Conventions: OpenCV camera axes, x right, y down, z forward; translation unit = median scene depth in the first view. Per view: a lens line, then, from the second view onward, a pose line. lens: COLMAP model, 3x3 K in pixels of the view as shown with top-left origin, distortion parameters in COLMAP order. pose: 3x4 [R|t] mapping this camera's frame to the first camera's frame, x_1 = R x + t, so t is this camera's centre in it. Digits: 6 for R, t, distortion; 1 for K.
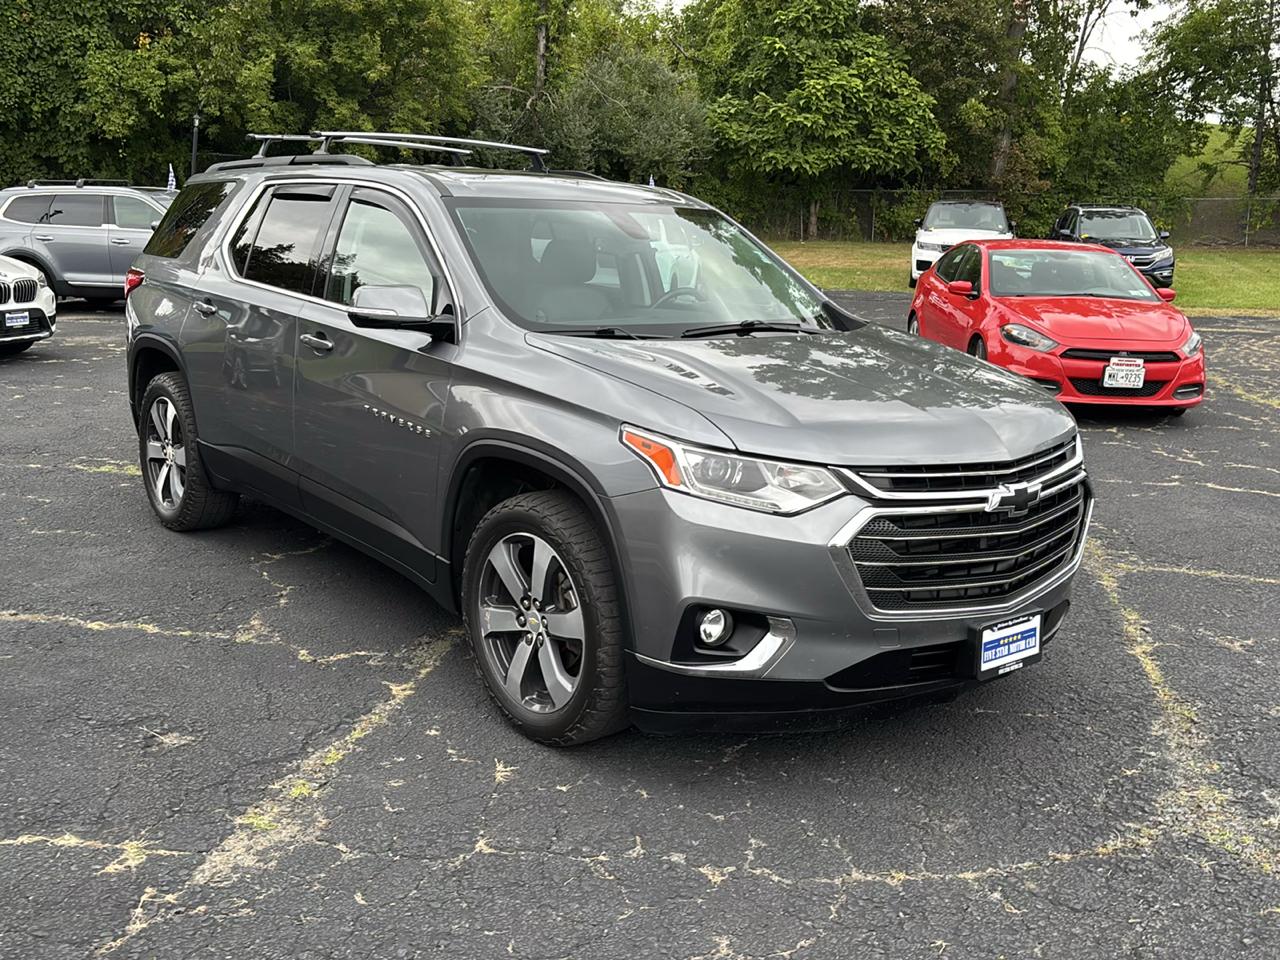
lens RADIAL K [[1230.5, 0, 640.6], [0, 1230.5, 518.3], [0, 0, 1]] dist [0.002172, 0.039829]
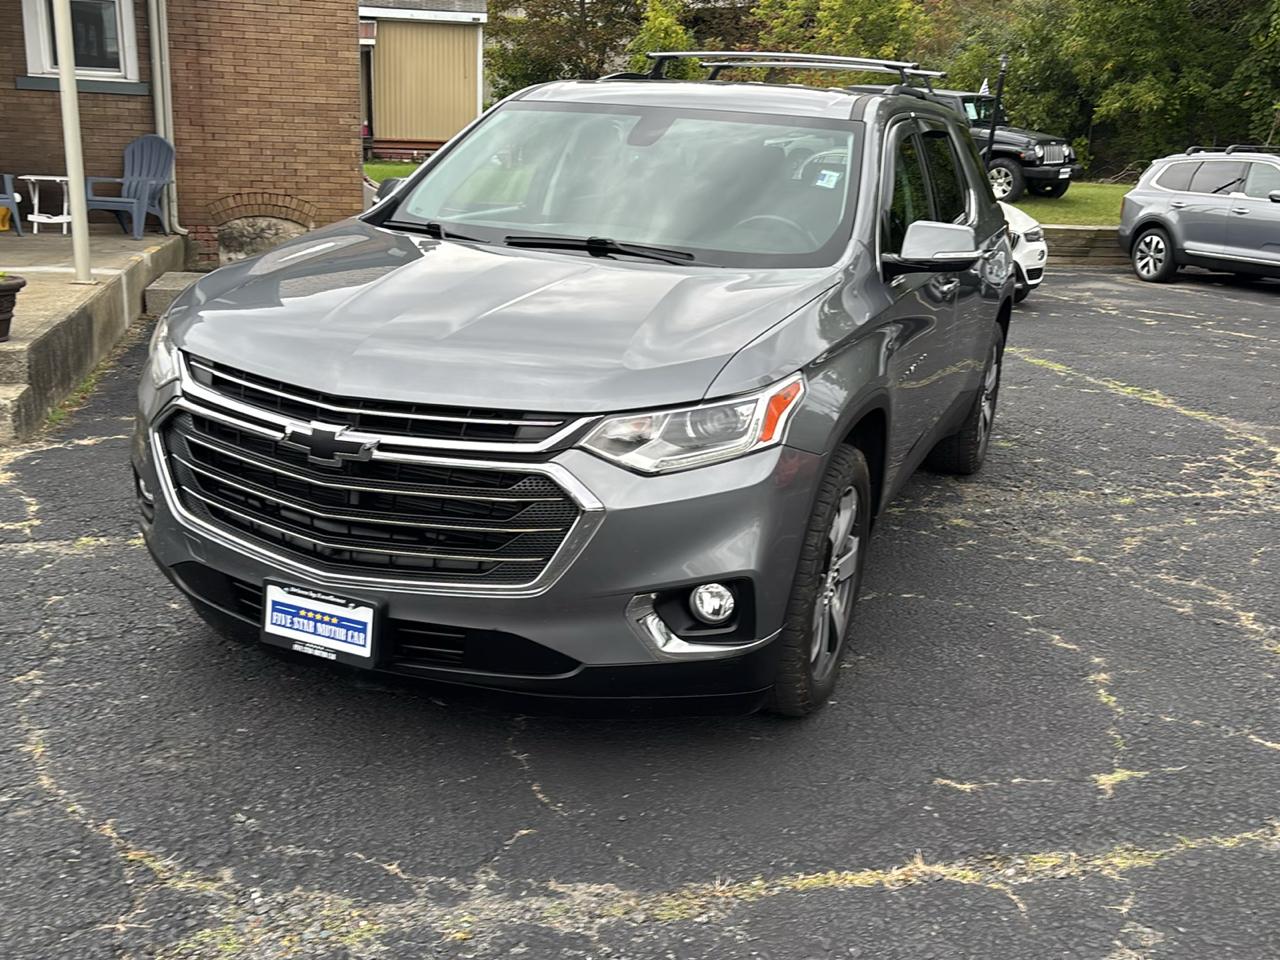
lens RADIAL K [[1237.3, 0, 640.6], [0, 1237.3, 500.5], [0, 0, 1]] dist [0.001508, 0.045657]
pose [[0.469880, 0.246588, -0.847589, 0.129992], [-0.251402, 0.957808, 0.139284, -0.017013], [0.846174, 0.147639, 0.512048, 0.092361]]
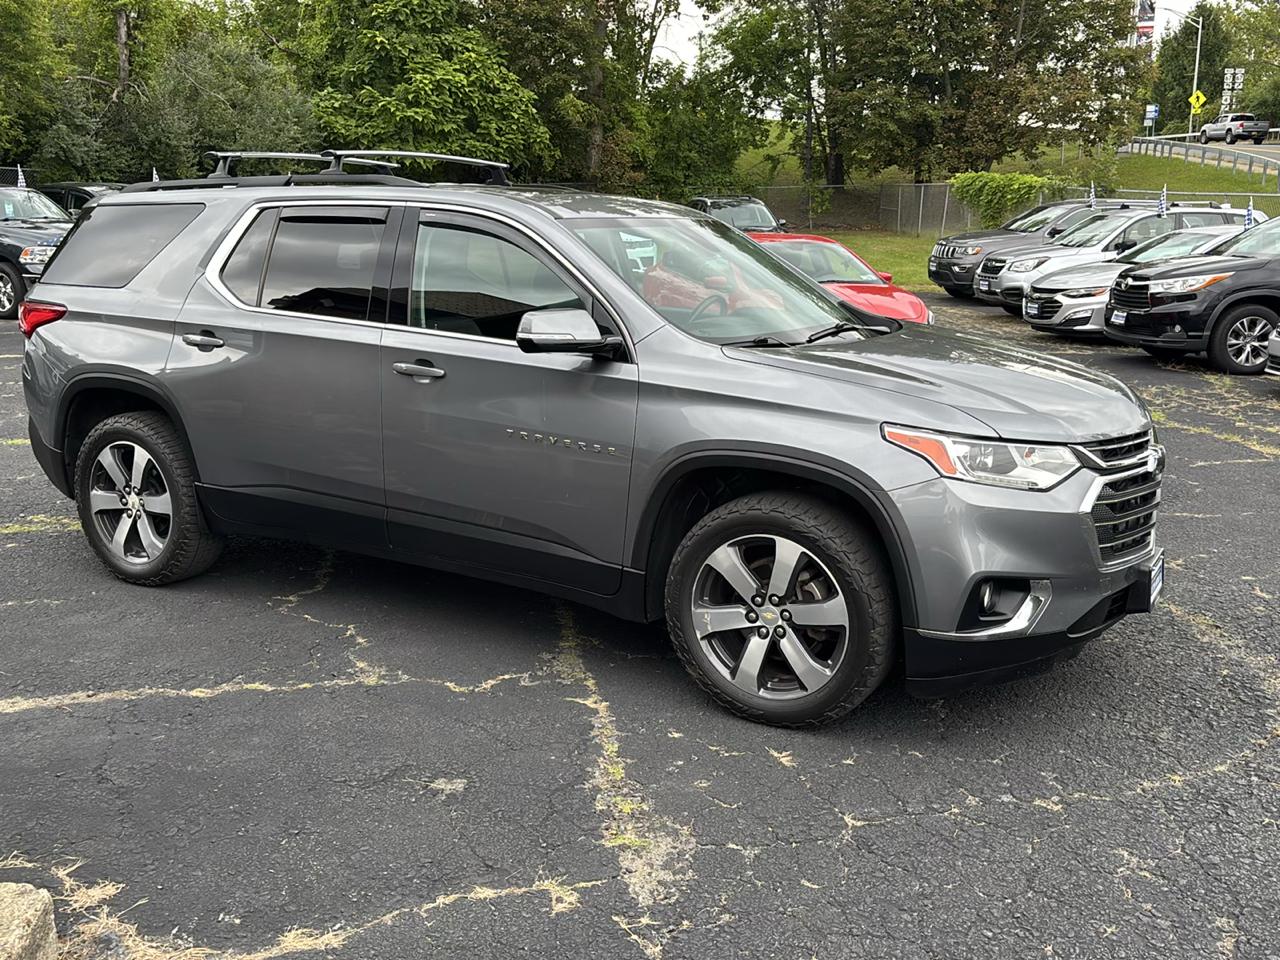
lens RADIAL K [[1232.5, 0, 642.3], [0, 1232.5, 512.7], [0, 0, 1]] dist [0.008845, 0.026282]
pose [[0.939071, -0.105797, 0.327036, -0.068587], [0.105146, 0.994261, 0.019723, -0.004919], [-0.327246, 0.015865, 0.944806, 0.002968]]
